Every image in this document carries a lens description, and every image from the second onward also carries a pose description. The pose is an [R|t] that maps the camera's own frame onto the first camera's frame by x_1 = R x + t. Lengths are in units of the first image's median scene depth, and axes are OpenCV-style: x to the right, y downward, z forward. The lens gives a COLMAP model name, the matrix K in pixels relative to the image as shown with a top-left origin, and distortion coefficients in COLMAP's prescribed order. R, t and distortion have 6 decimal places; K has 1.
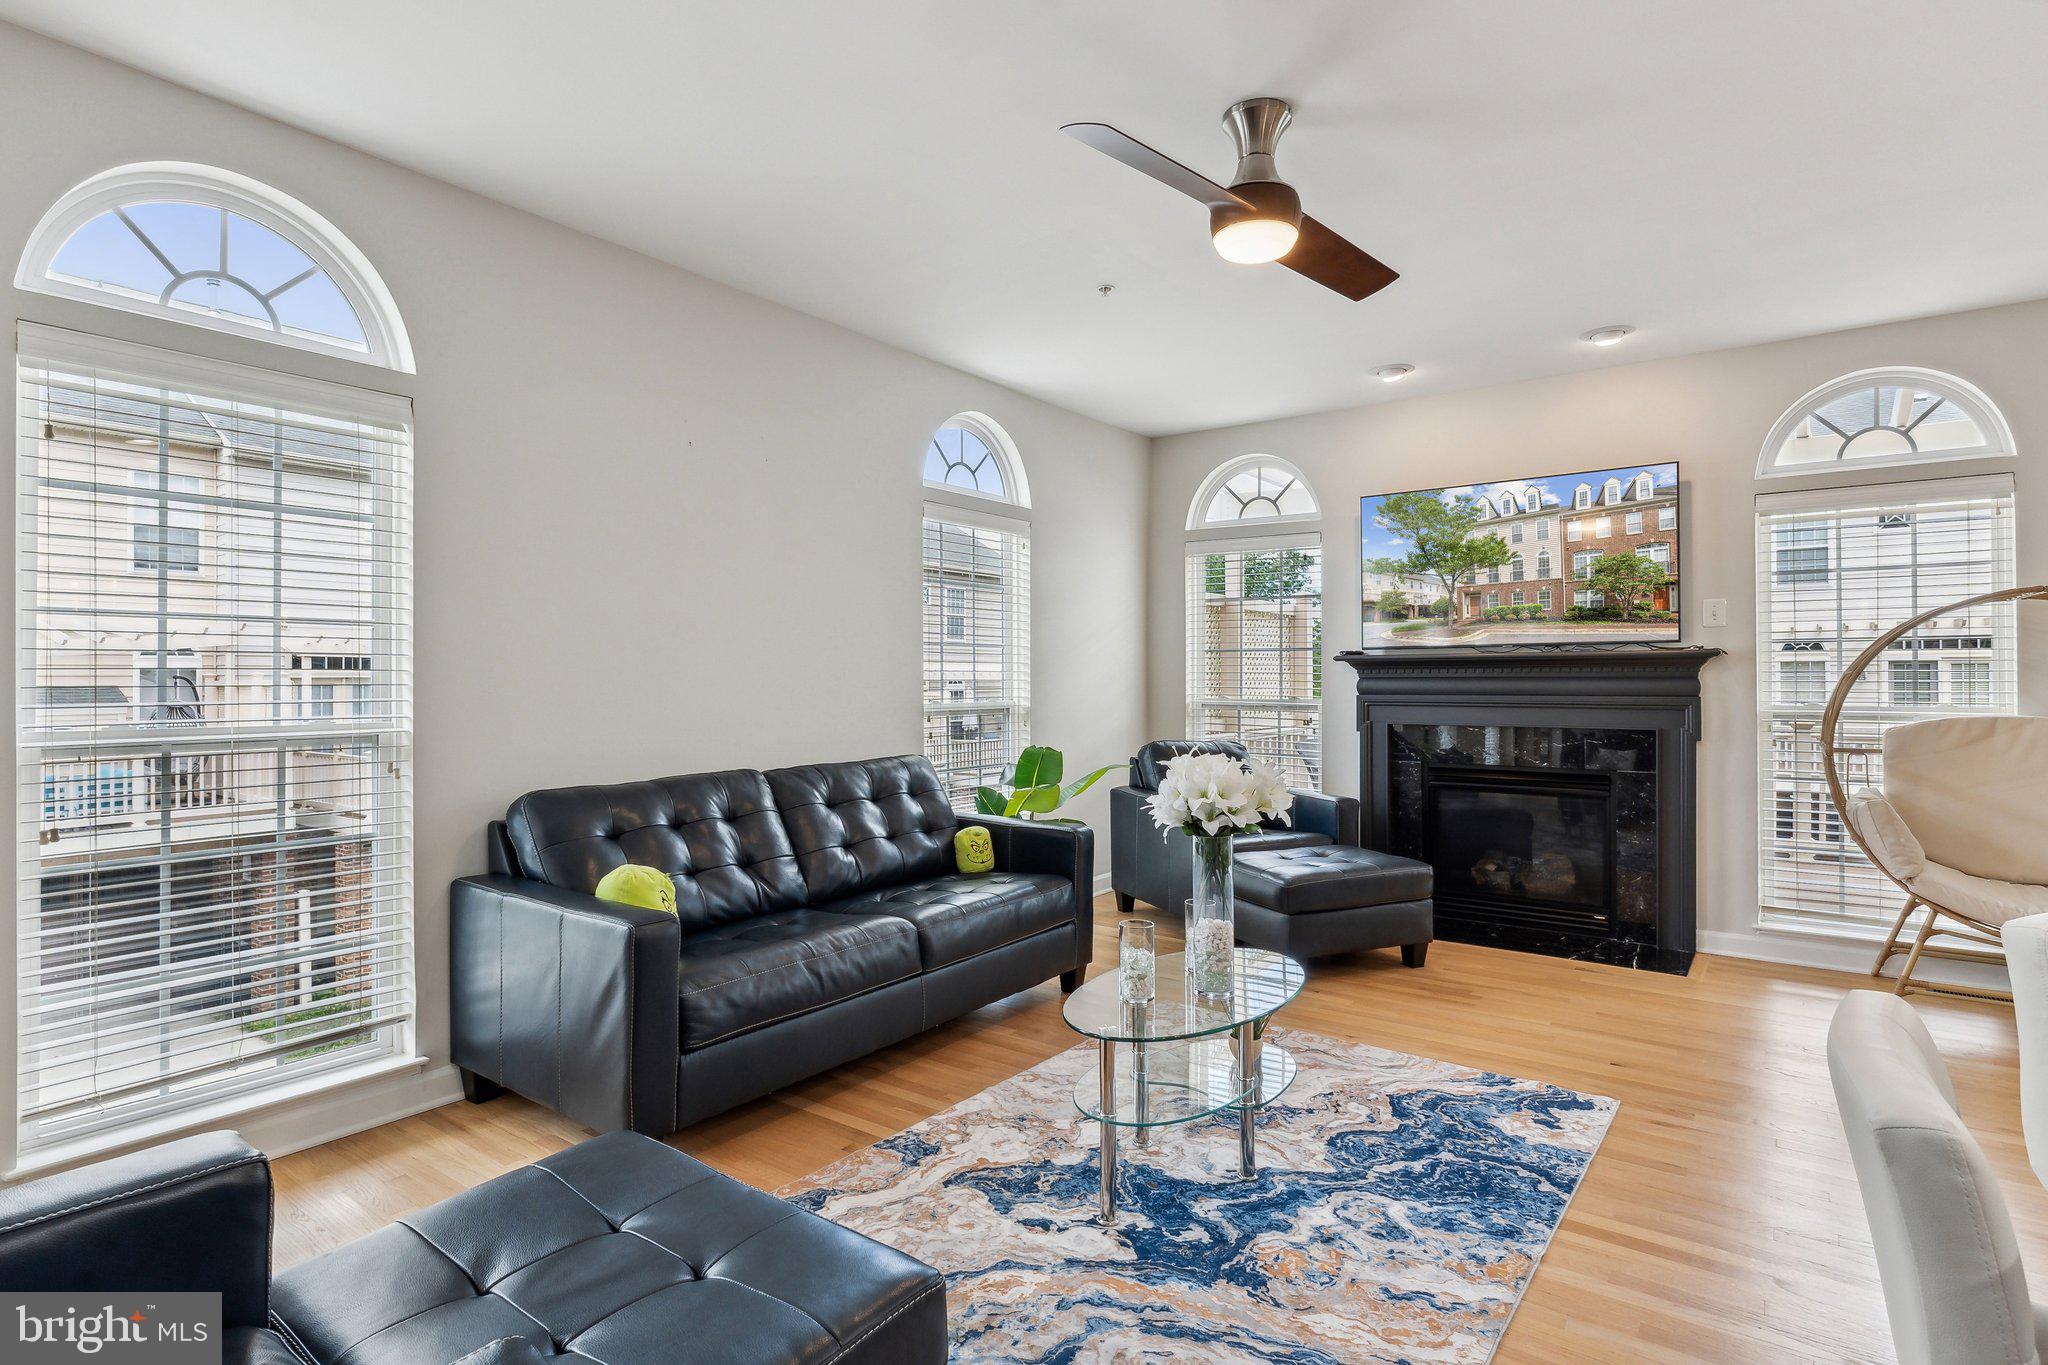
lens RADIAL K [[1027.0, 0, 1013.3], [0, 1027.0, 695.5], [0, 0, 1]] dist [0.003739, -0.000847]
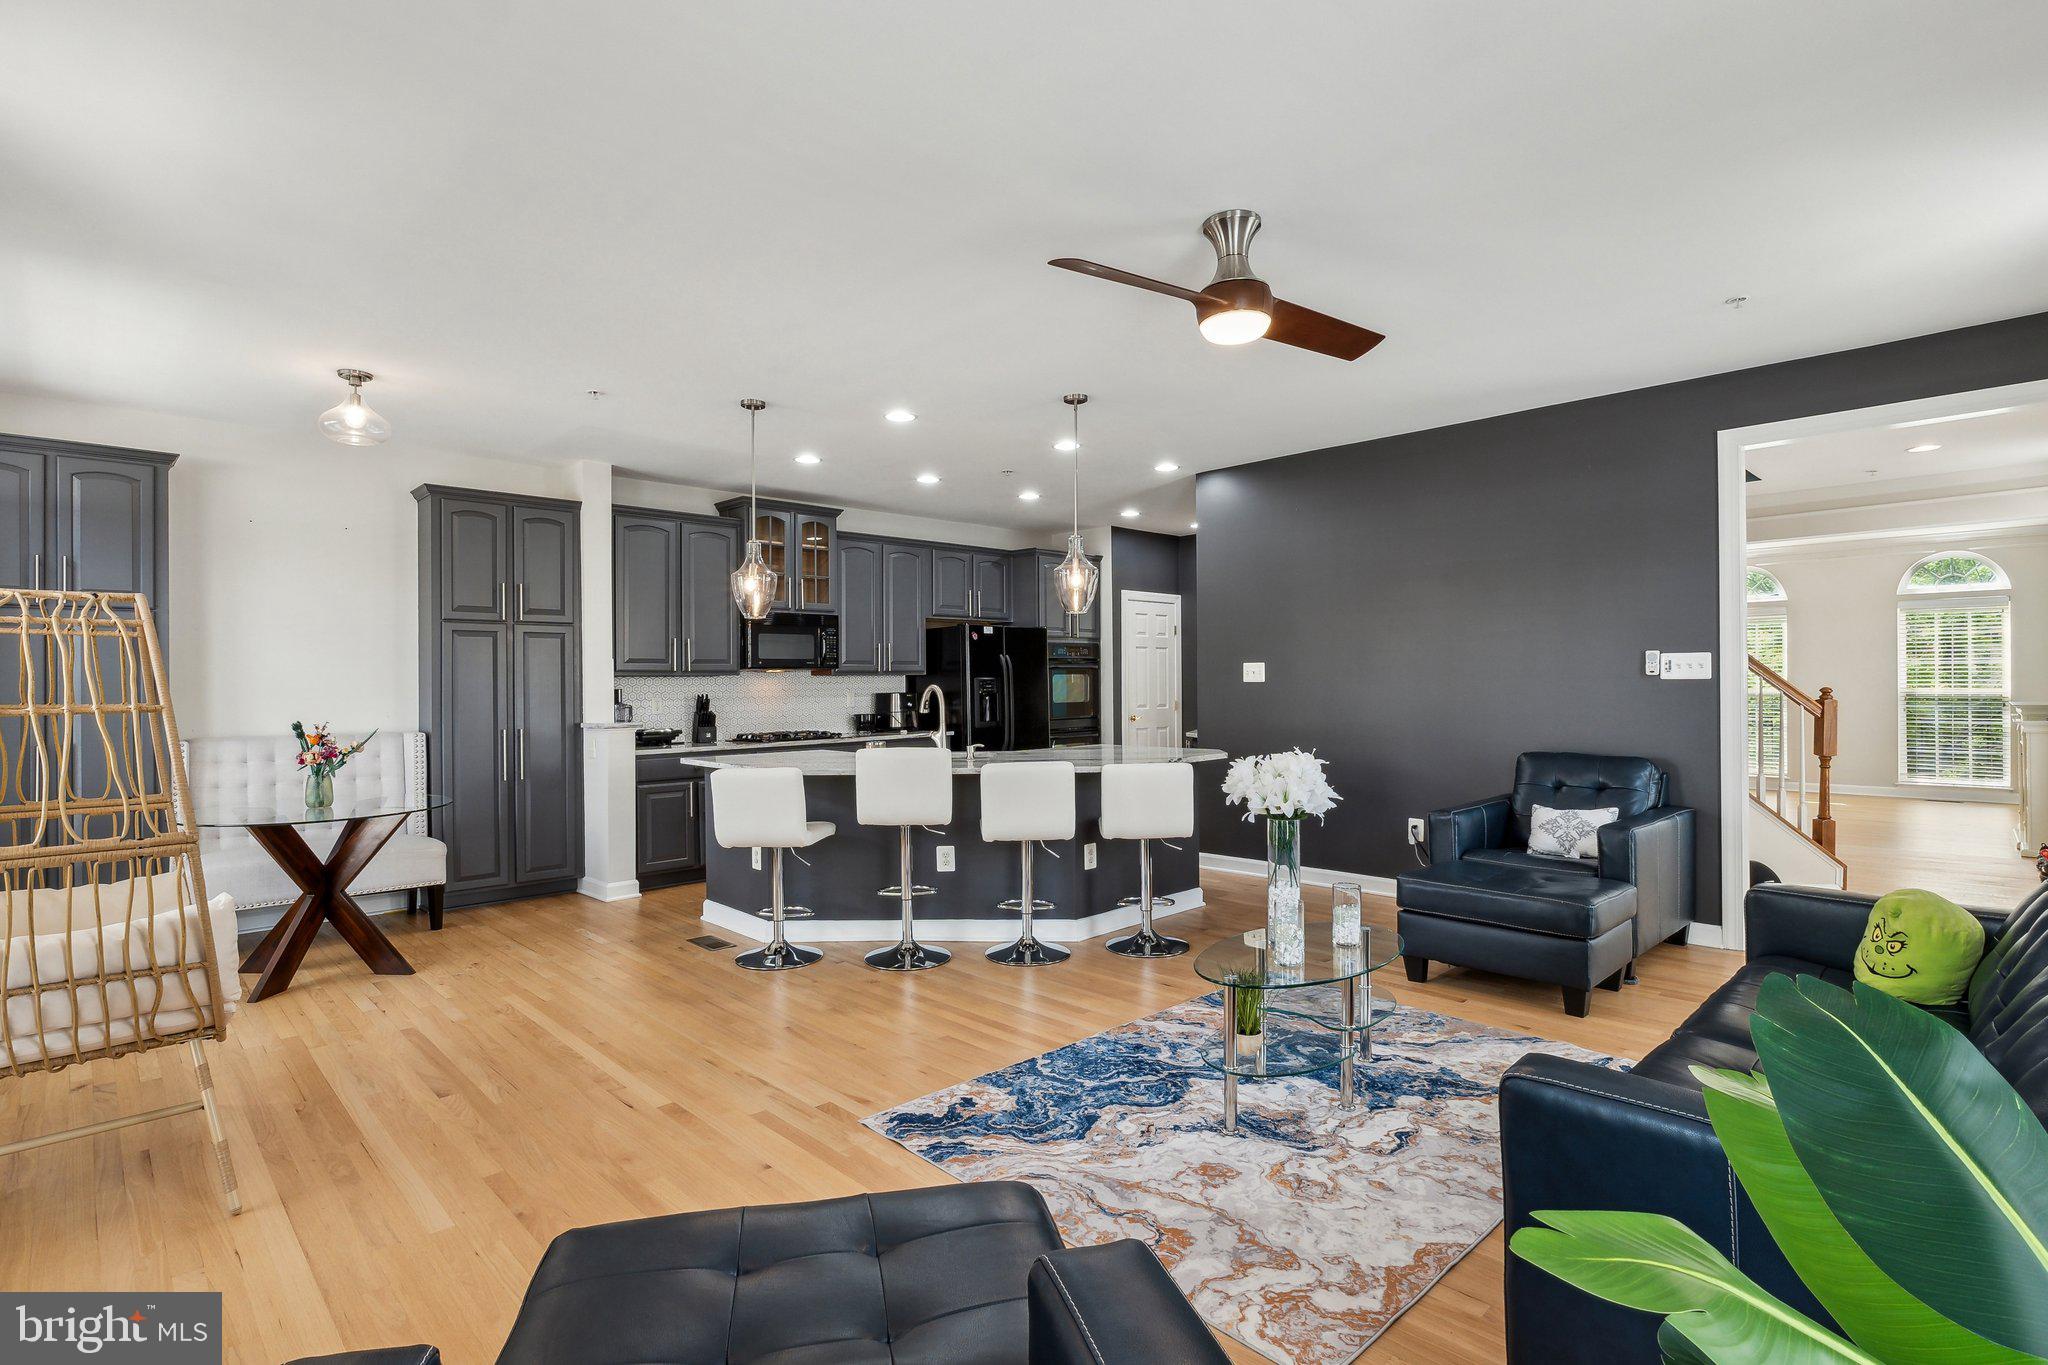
lens RADIAL K [[997.6, 0, 1026.4], [0, 997.6, 683.5], [0, 0, 1]] dist [-0.011051, -0.001285]
pose [[-0.988965, 0.014207, 0.147468, 0.283239], [0.016772, 0.999729, 0.016162, -0.047191], [-0.147198, 0.018457, -0.988935, 1.967168]]
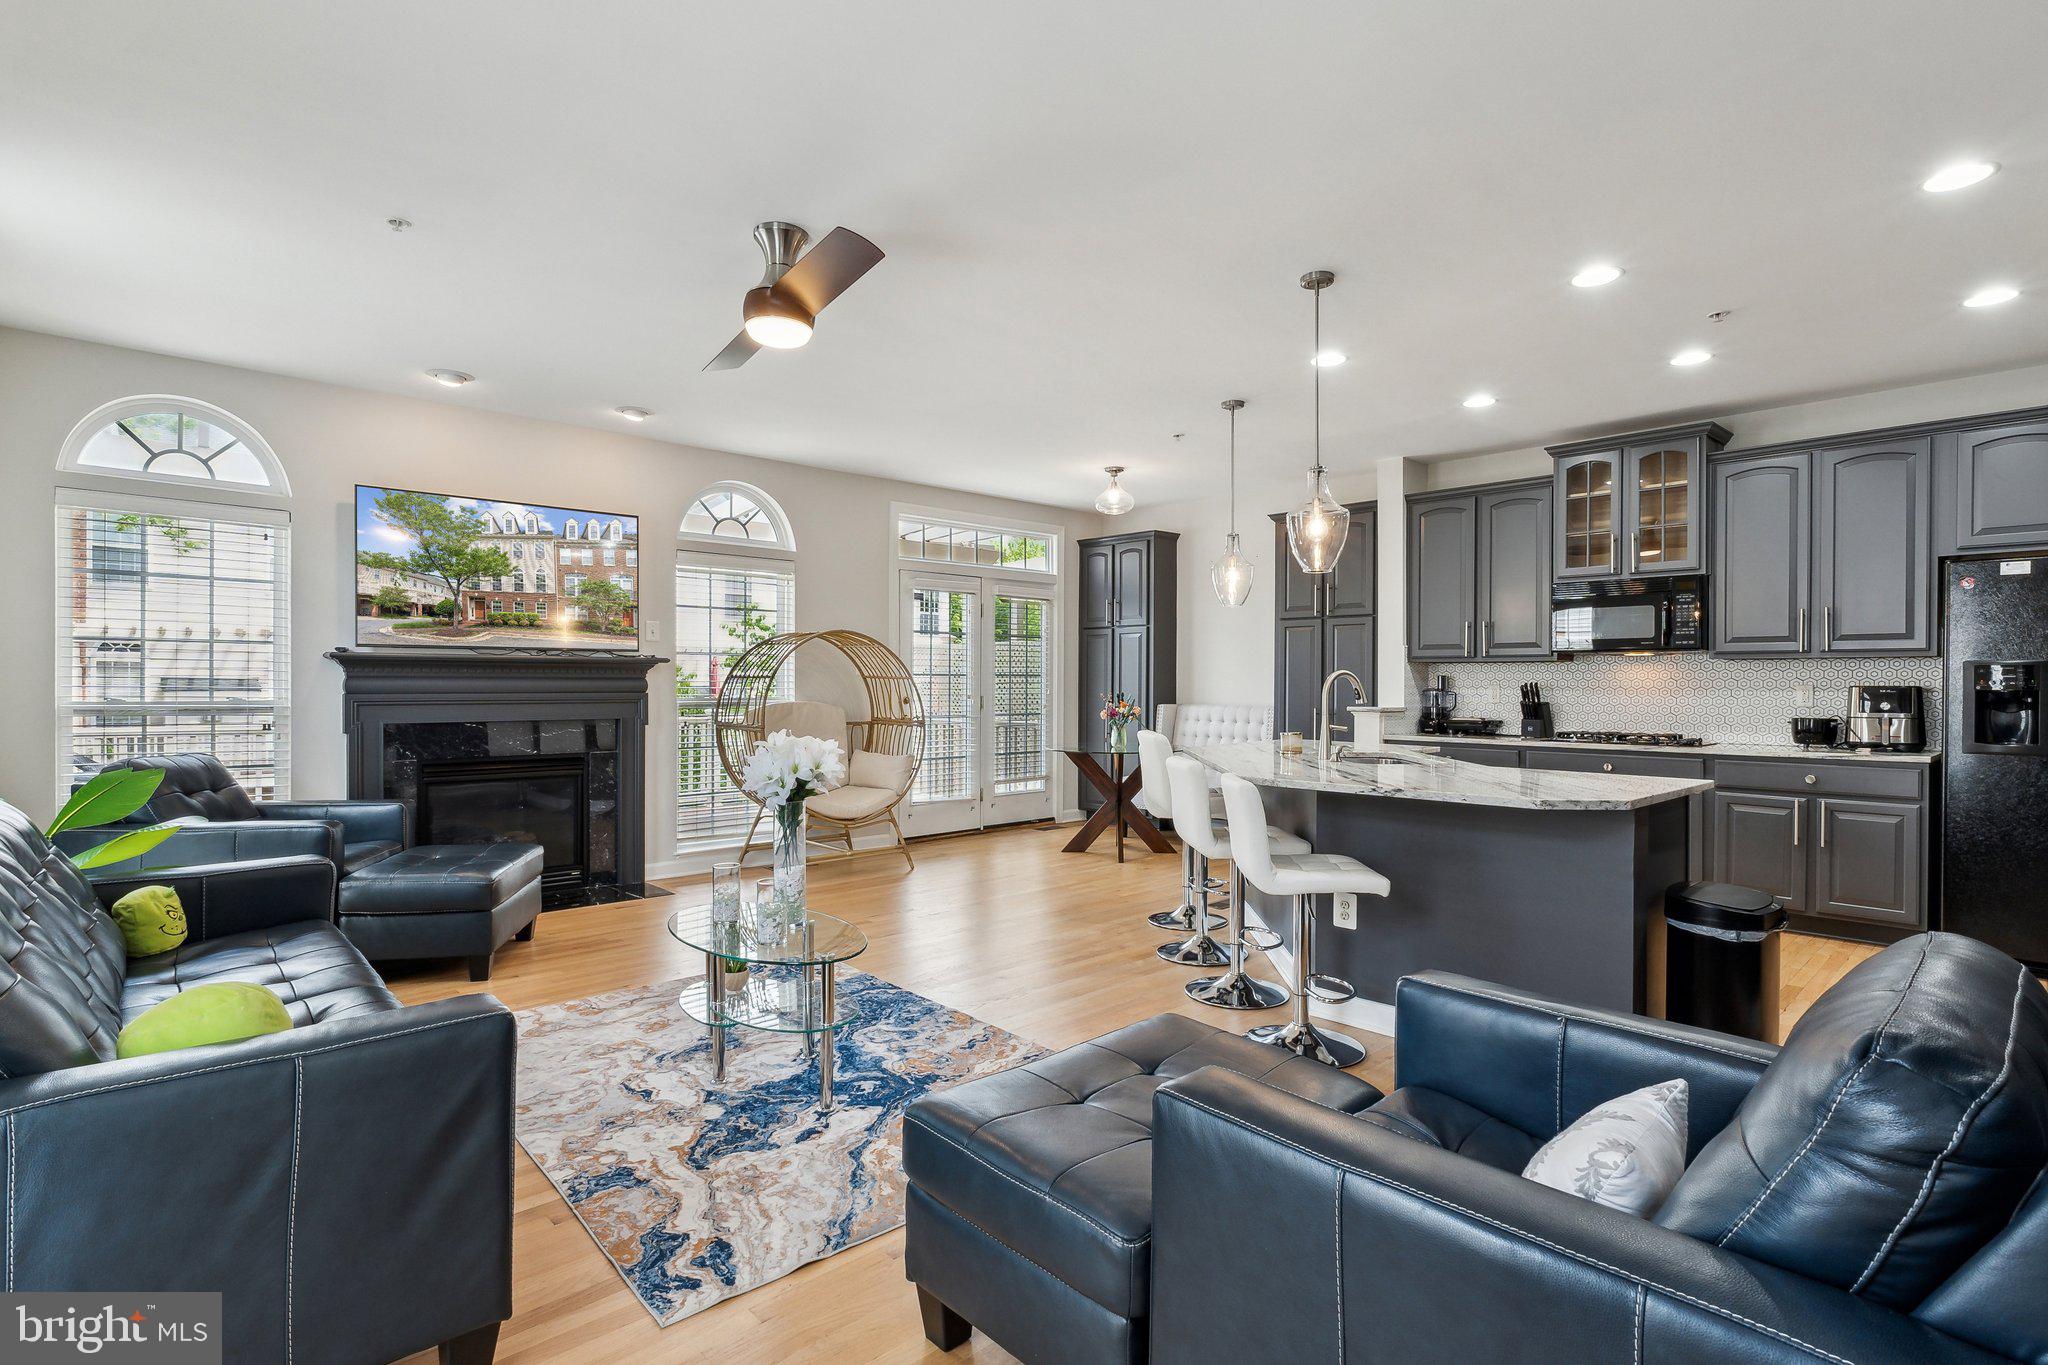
lens RADIAL K [[997.6, 0, 1021.3], [0, 997.6, 691.2], [0, 0, 1]] dist [-0.011051, -0.001285]
pose [[0.178230, -0.005669, 0.983973, -0.836142], [0.011708, 0.999925, 0.003641, 0.001762], [-0.983919, 0.010871, 0.178283, 0.434760]]
